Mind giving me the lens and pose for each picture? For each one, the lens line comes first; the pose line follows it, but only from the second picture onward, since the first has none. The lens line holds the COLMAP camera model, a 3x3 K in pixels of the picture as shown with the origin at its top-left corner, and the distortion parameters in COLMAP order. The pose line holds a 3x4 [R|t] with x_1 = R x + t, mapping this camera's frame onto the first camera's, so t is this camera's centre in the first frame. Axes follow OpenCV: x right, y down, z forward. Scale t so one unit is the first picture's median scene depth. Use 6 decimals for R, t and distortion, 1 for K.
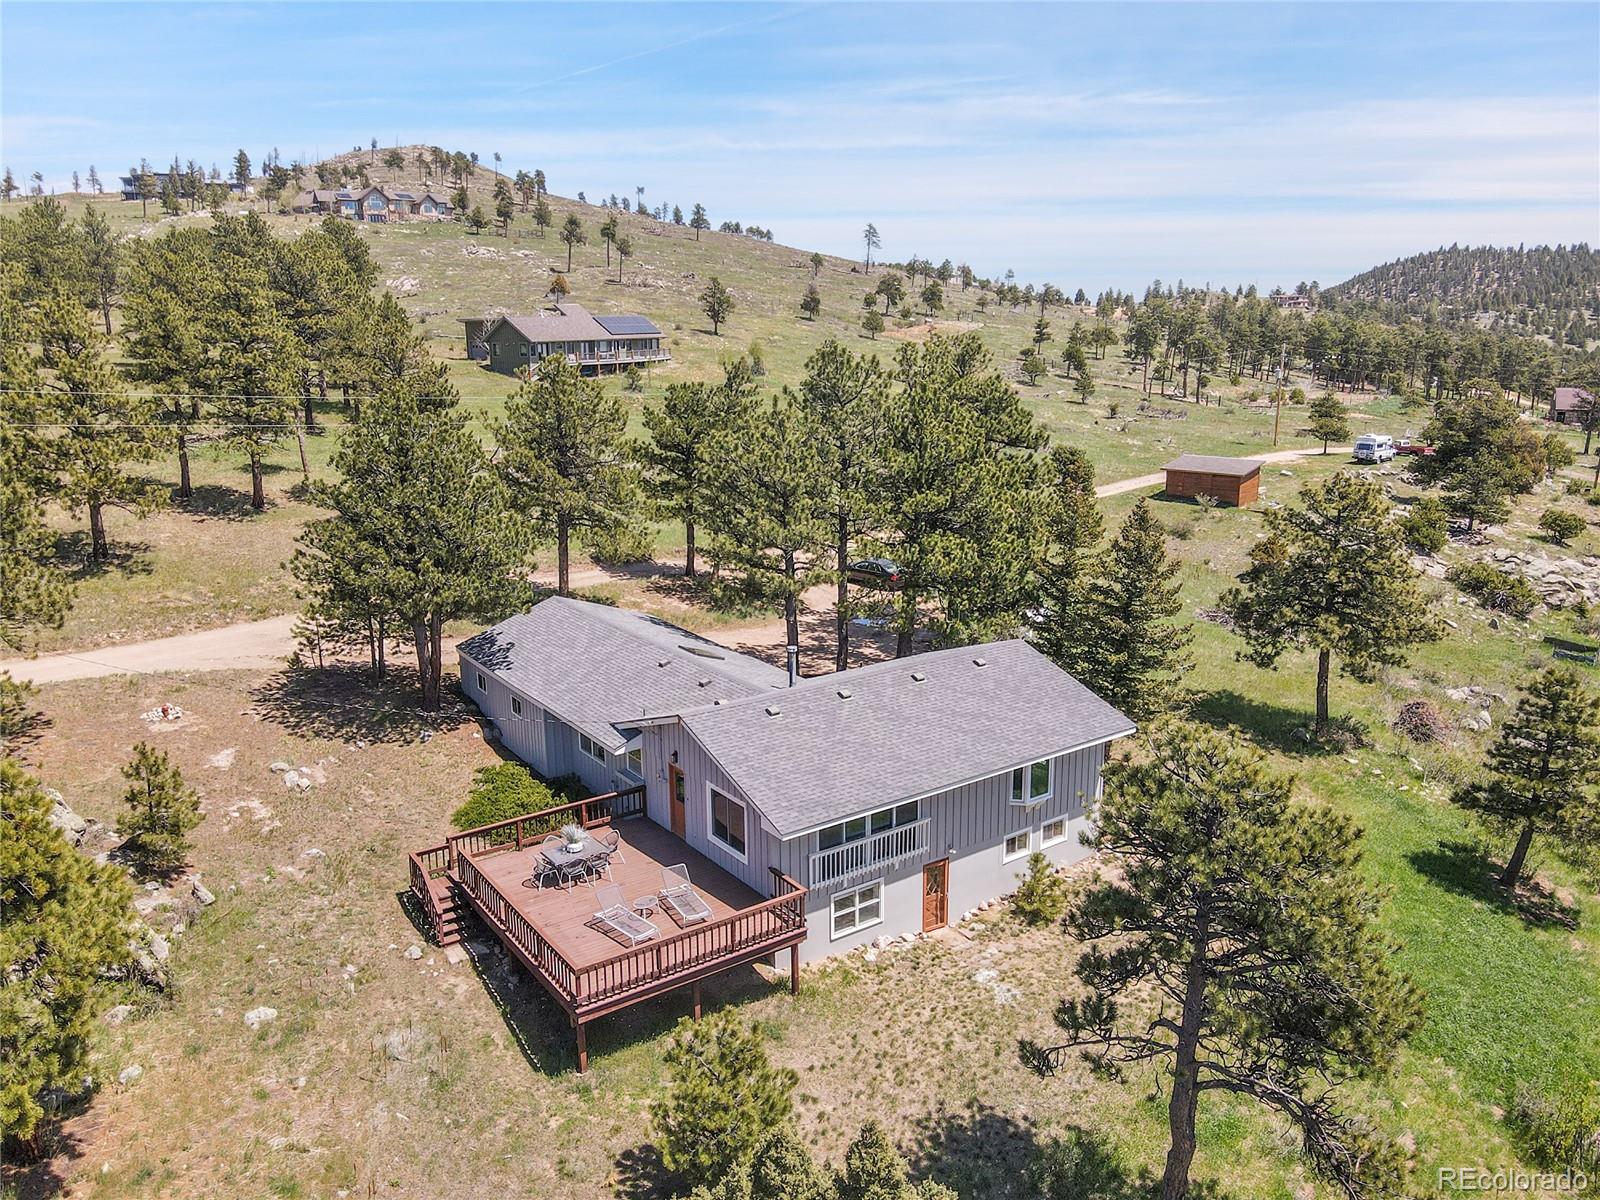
lens RADIAL K [[1172.6, 0, 800.0], [0, 1172.6, 600.0], [0, 0, 1]] dist [0.009073, 0.004378]
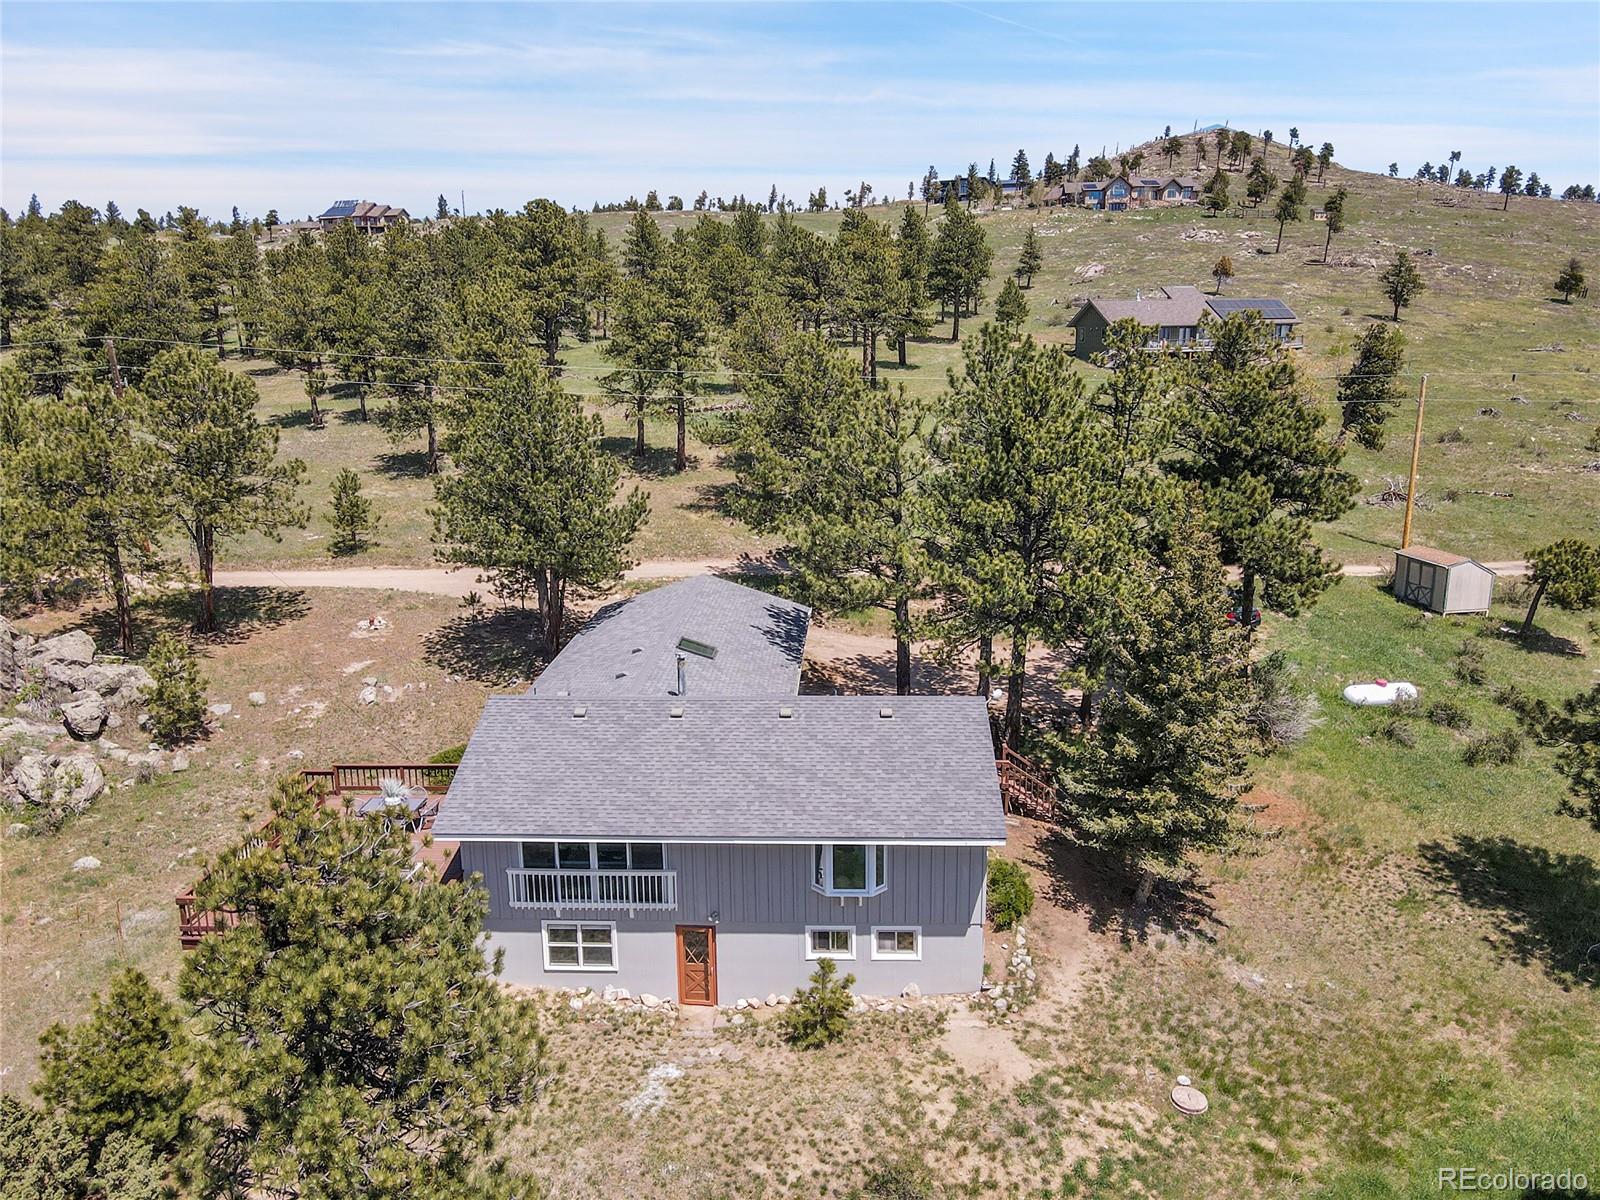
lens RADIAL K [[1172.6, 0, 800.0], [0, 1172.6, 600.0], [0, 0, 1]] dist [0.009073, 0.004378]
pose [[0.794932, 0.142956, -0.589615, 0.525717], [-0.137653, 0.988996, 0.054201, -0.054754], [0.590876, 0.038076, 0.805864, 0.286547]]
